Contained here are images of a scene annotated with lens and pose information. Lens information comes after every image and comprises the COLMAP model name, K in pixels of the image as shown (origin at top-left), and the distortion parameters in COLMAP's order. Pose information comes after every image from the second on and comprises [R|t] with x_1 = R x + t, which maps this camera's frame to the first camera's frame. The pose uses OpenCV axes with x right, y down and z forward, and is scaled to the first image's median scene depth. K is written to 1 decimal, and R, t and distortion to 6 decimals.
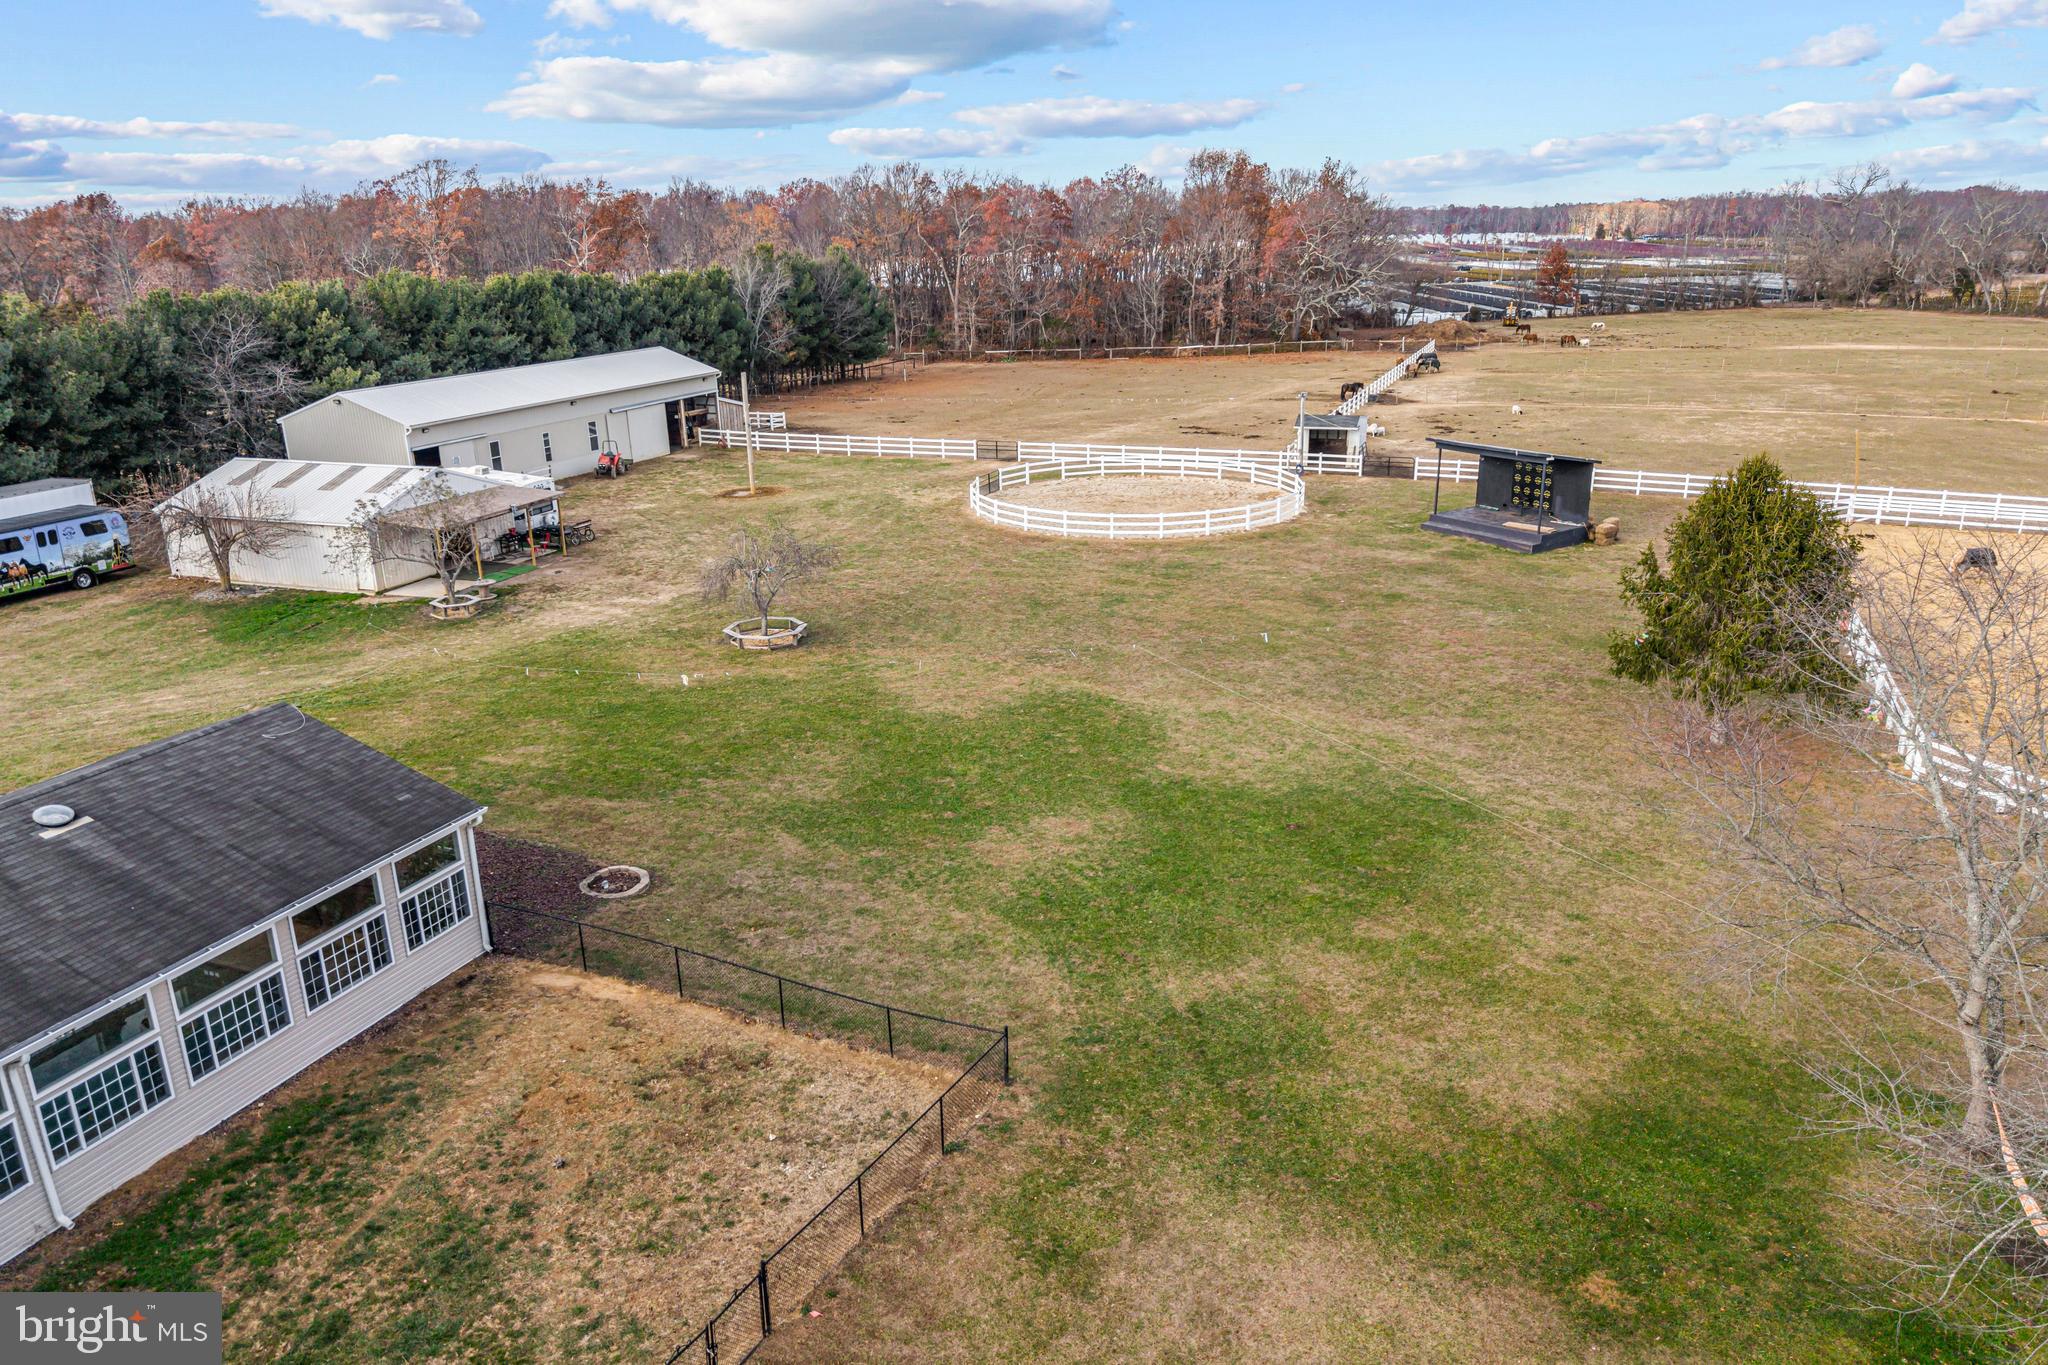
lens RADIAL K [[1425.1, 0, 1024.0], [0, 1425.1, 682.5], [0, 0, 1]] dist [0.012817, 0.001493]
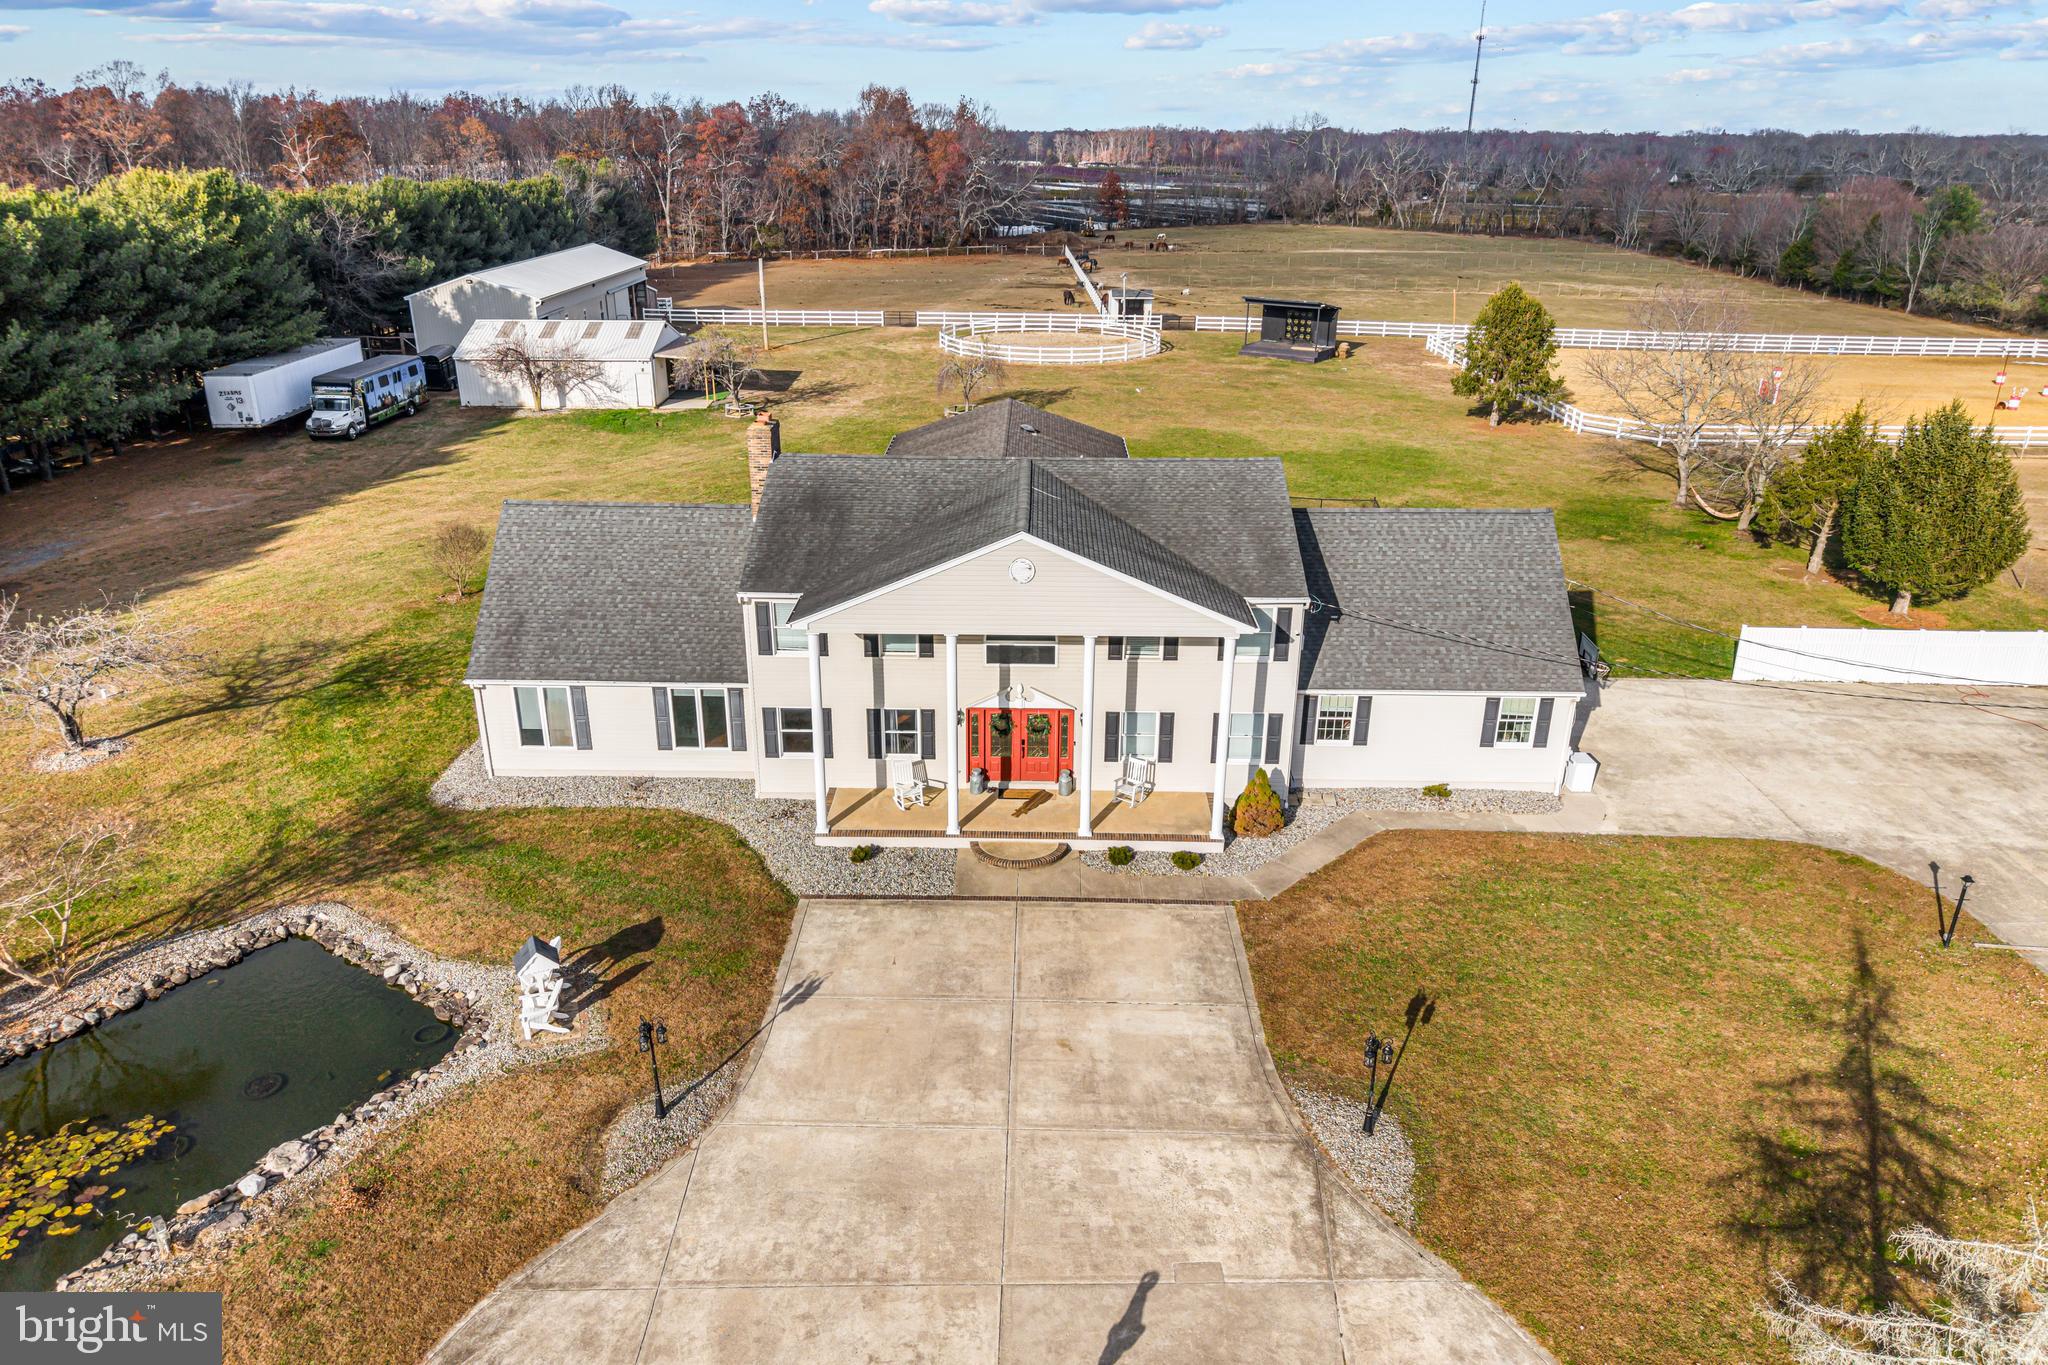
lens RADIAL K [[1364.8, 0, 1024.0], [0, 1364.8, 682.5], [0, 0, 1]] dist [0.007181, -0.002278]
pose [[0.931096, -0.109630, 0.347912, -0.766453], [0.086219, 0.992886, 0.082124, 0.165867], [-0.354440, -0.046469, 0.933924, -0.547142]]
